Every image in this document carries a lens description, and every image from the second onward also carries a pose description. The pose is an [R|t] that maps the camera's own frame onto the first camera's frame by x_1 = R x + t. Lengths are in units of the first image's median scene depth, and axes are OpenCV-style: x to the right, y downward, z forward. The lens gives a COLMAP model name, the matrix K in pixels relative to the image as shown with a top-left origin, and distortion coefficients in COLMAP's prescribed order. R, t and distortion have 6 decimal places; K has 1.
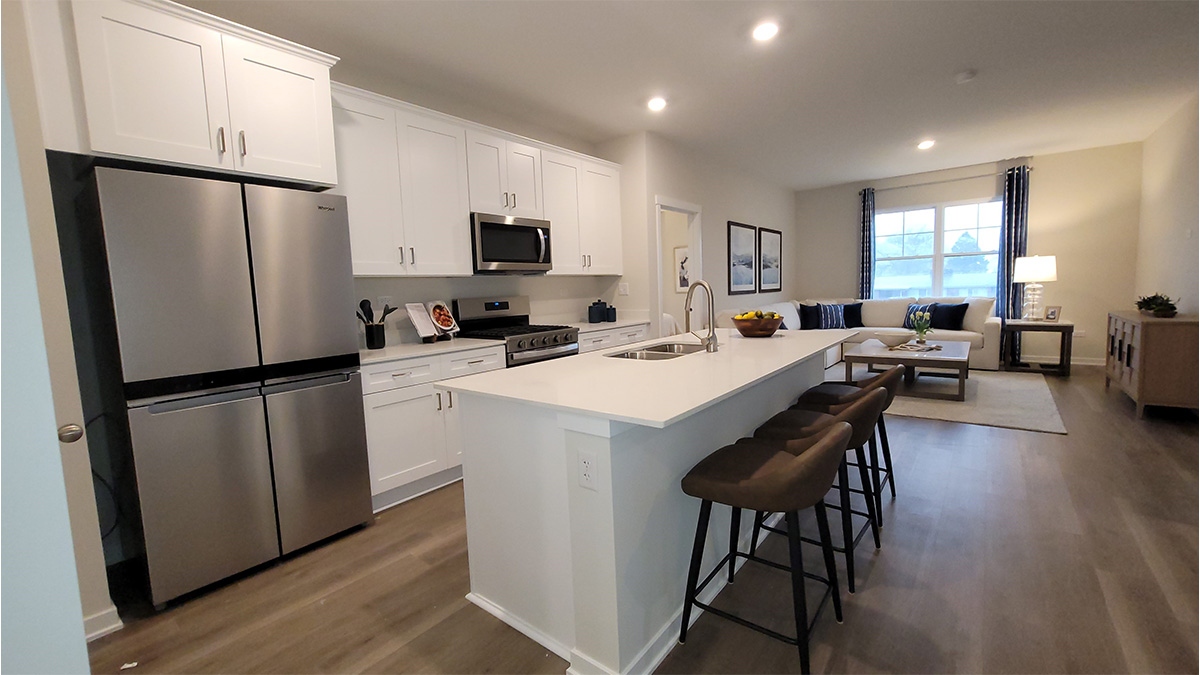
lens RADIAL K [[491.6, 0, 596.6], [0, 491.6, 334.4], [0, 0, 1]] dist [0.000266, 0.000054]
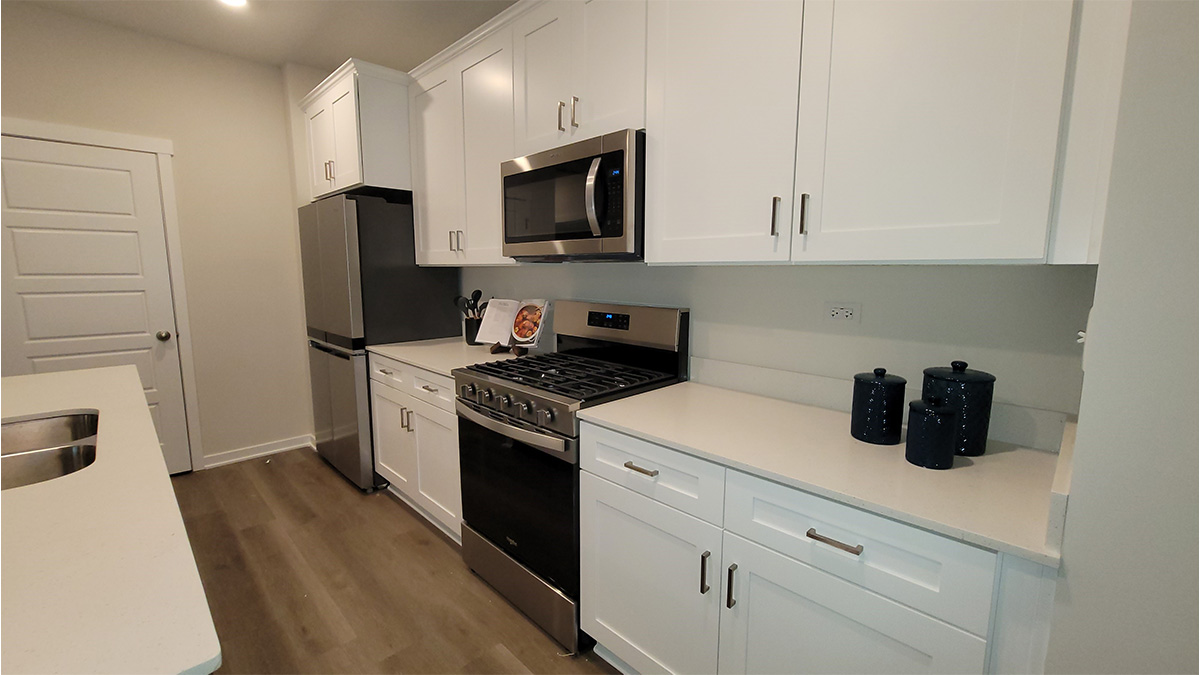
lens RADIAL K [[491.6, 0, 596.6], [0, 491.6, 334.4], [0, 0, 1]] dist [0.000266, 0.000054]
pose [[-0.118294, 0.165457, -0.979097, 0.359373], [-0.094287, 0.979693, 0.176950, -0.148996], [0.988492, 0.113248, -0.100291, 1.135944]]
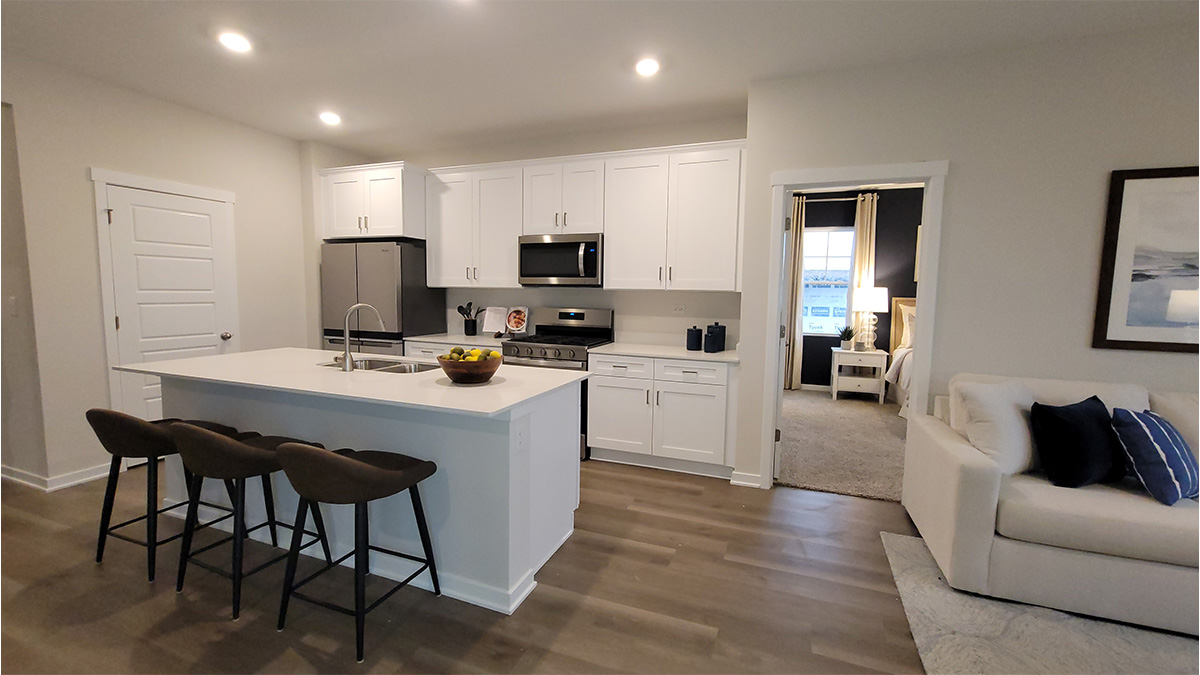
lens RADIAL K [[491.6, 0, 596.6], [0, 491.6, 334.4], [0, 0, 1]] dist [0.000266, 0.000054]
pose [[0.289749, 0.124117, -0.949021, 0.929941], [-0.117635, 0.988656, 0.093385, -0.136989], [0.949846, 0.084580, 0.301063, 0.792046]]
